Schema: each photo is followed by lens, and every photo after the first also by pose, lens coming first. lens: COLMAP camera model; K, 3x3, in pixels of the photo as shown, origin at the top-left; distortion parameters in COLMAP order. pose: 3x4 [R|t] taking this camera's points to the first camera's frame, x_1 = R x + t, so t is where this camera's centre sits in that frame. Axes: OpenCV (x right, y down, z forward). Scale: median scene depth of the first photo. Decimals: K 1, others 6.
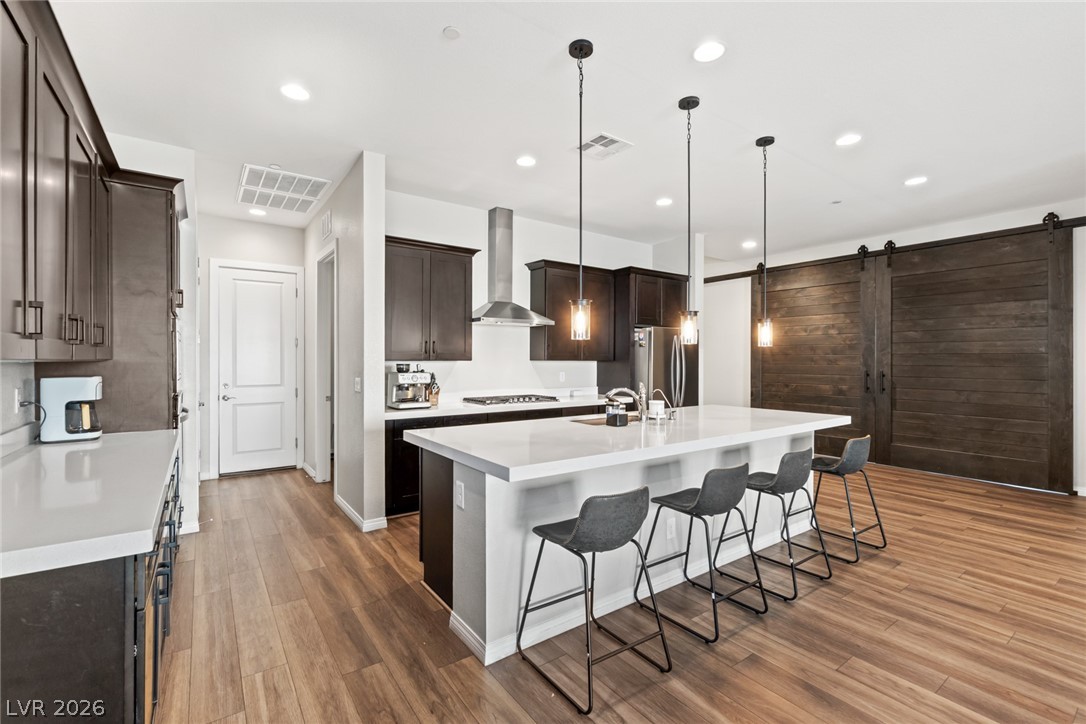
lens RADIAL K [[476.3, 0, 545.6], [0, 476.3, 360.5], [0, 0, 1]] dist [-0.007747, 0.001949]
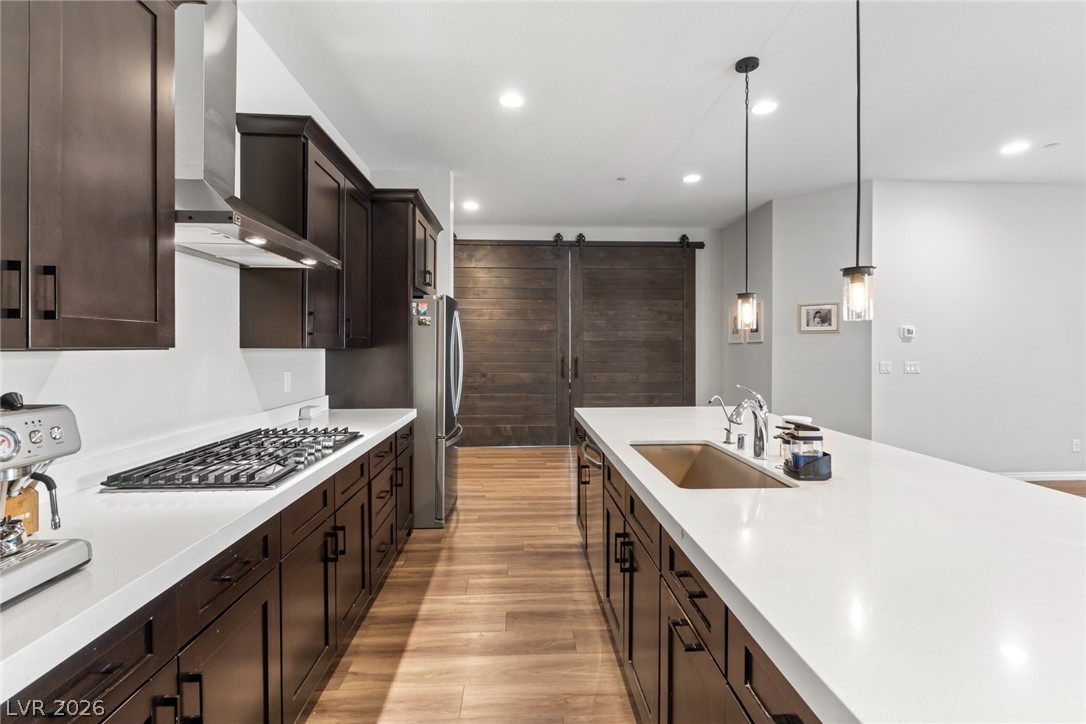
lens RADIAL K [[476.3, 0, 538.9], [0, 476.3, 351.9], [0, 0, 1]] dist [-0.007747, 0.001949]
pose [[0.548759, -0.010103, 0.835919, -0.254109], [0.002247, 0.999941, 0.010611, -0.000440], [-0.835977, -0.003944, 0.548750, 0.581979]]
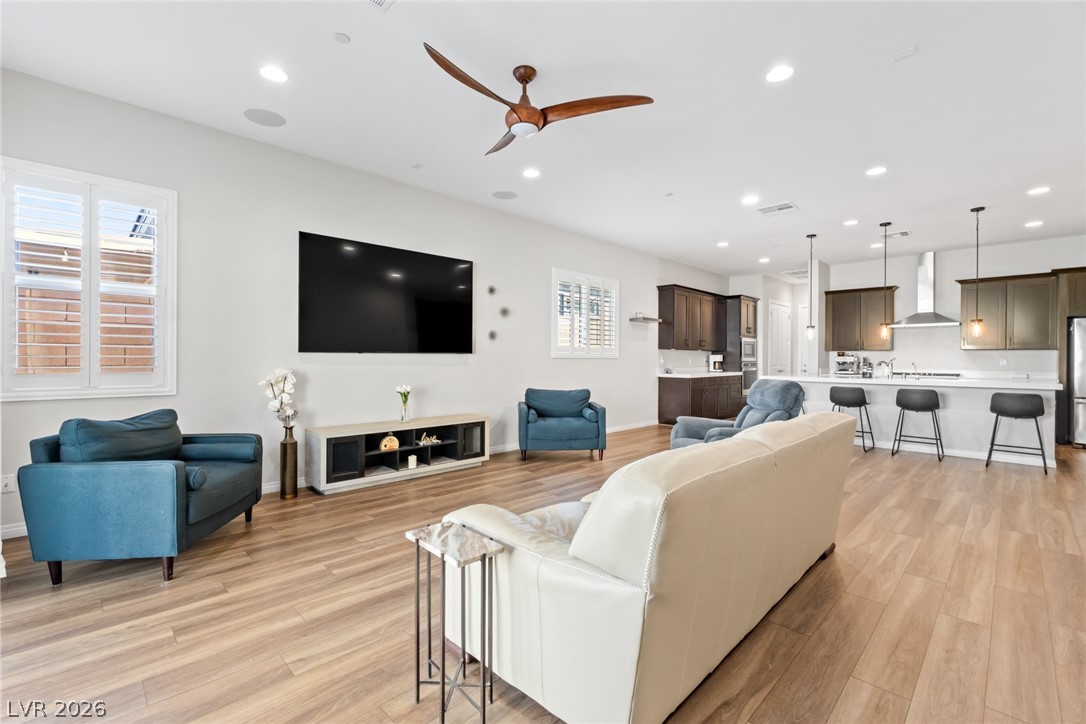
lens RADIAL K [[476.3, 0, 539.1], [0, 476.3, 361.2], [0, 0, 1]] dist [-0.007747, 0.001949]
pose [[0.162988, 0.003097, -0.986623, 1.220860], [-0.008396, 0.999963, 0.001752, 0.043361], [0.986592, 0.007998, 0.163008, -0.490445]]
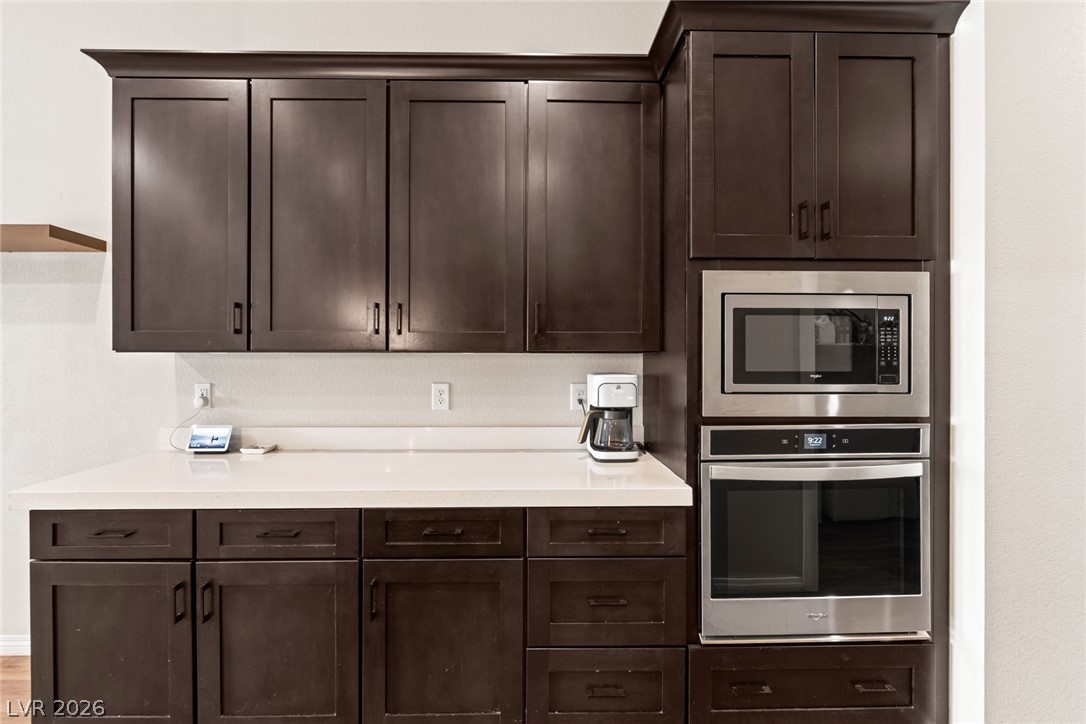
lens RADIAL K [[476.3, 0, 534.9], [0, 476.3, 353.8], [0, 0, 1]] dist [-0.007747, 0.001949]
pose [[-0.565285, 0.000901, -0.824895, -0.143039], [-0.003710, 0.999987, 0.003634, -0.000012], [0.824887, 0.005114, -0.565274, 0.648094]]
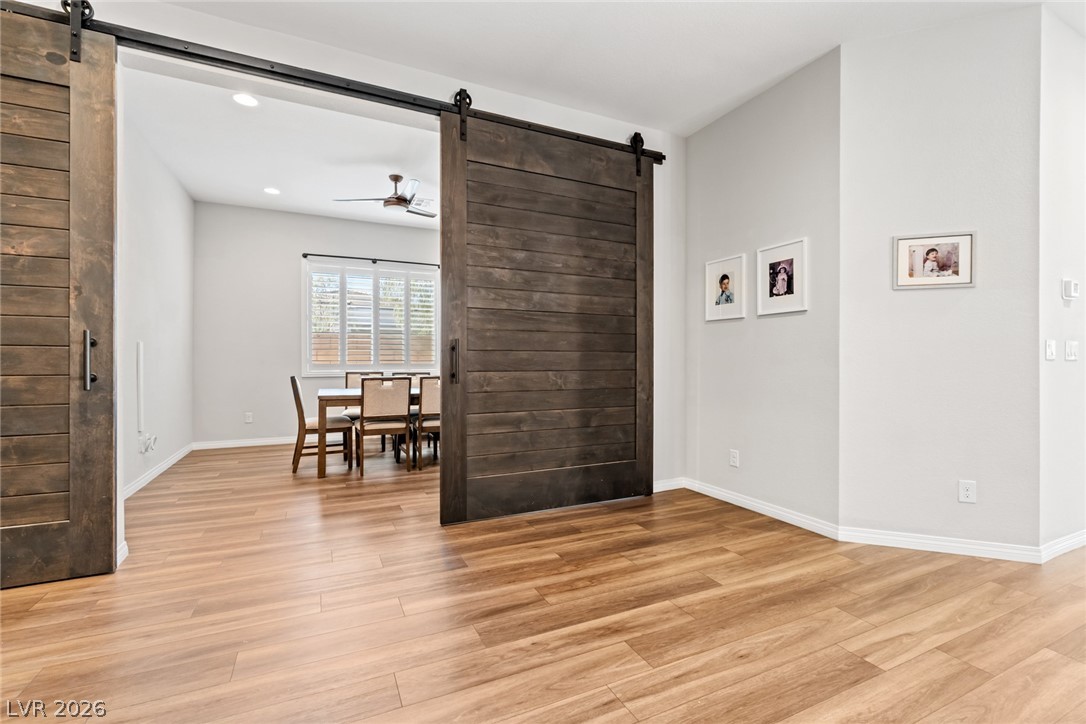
lens RADIAL K [[476.3, 0, 545.2], [0, 476.3, 358.1], [0, 0, 1]] dist [-0.007747, 0.001949]
pose [[0.182378, 0.000071, 0.983229, 0.268944], [-0.002324, 0.999997, 0.000358, 0.049408], [-0.983226, -0.002350, 0.182377, 0.959003]]
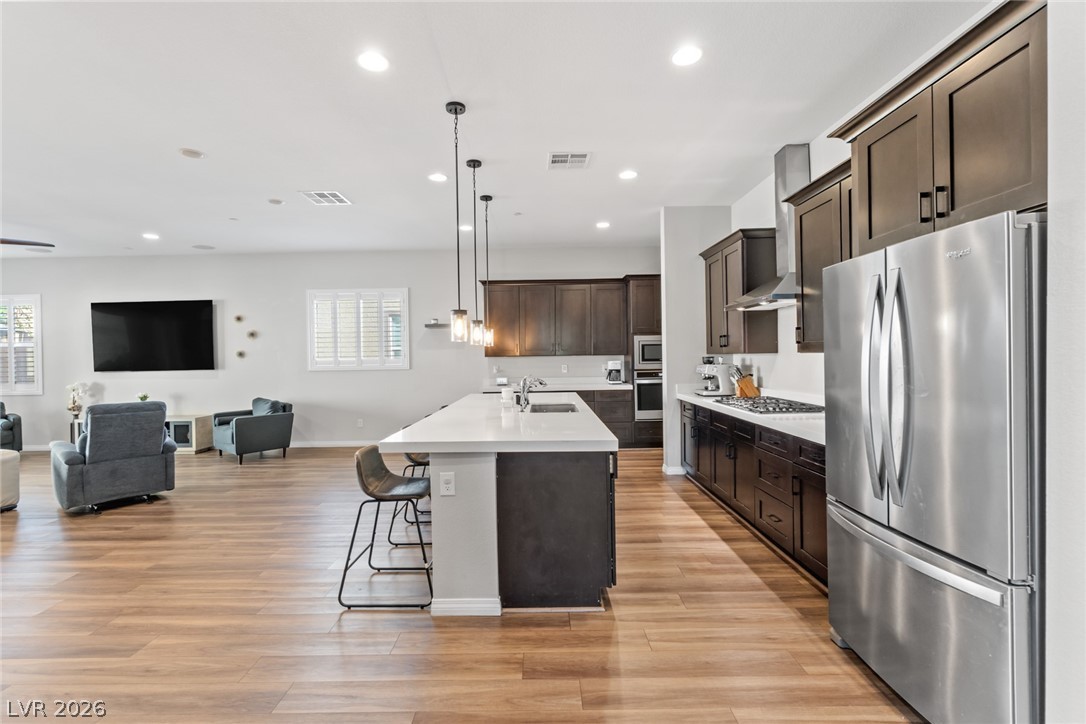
lens RADIAL K [[476.3, 0, 547.4], [0, 476.3, 360.0], [0, 0, 1]] dist [-0.007747, 0.001949]
pose [[-0.574635, 0.014225, -0.818286, 0.735863], [0.011302, 0.999892, 0.009445, 0.000154], [0.818332, -0.003821, -0.574734, 1.109545]]
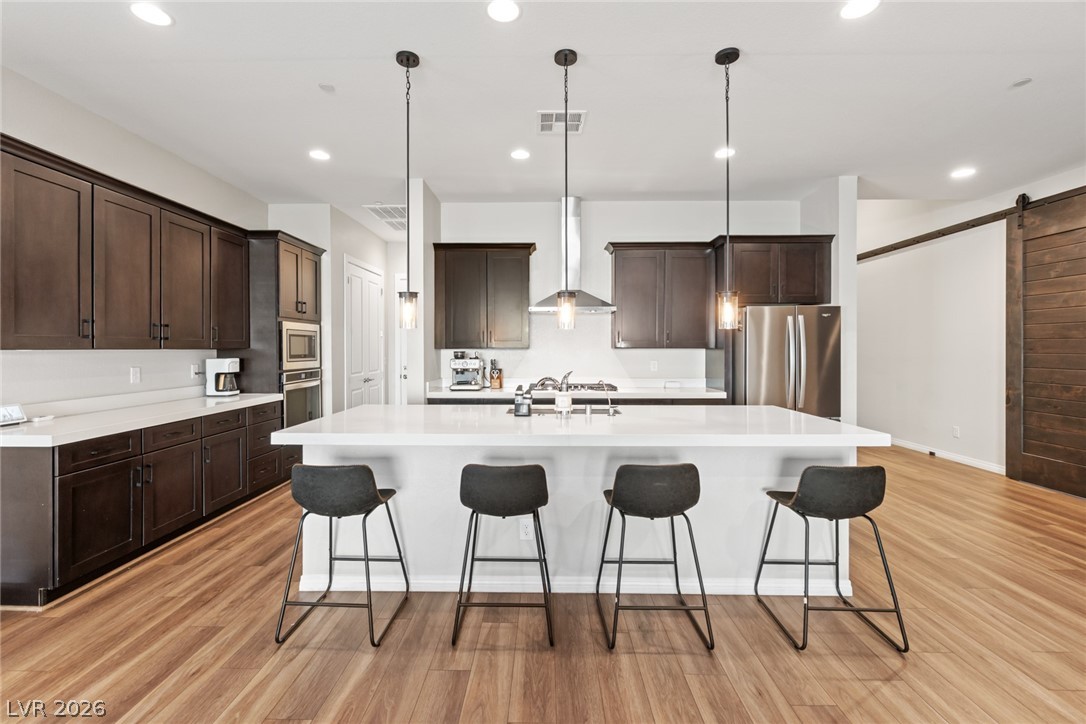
lens RADIAL K [[476.3, 0, 536.9], [0, 476.3, 351.2], [0, 0, 1]] dist [-0.007747, 0.001949]
pose [[0.802959, 0.001689, -0.596032, 0.450405], [0.001580, 0.999986, 0.004963, 0.001132], [0.596032, -0.004927, 0.802945, 0.146083]]
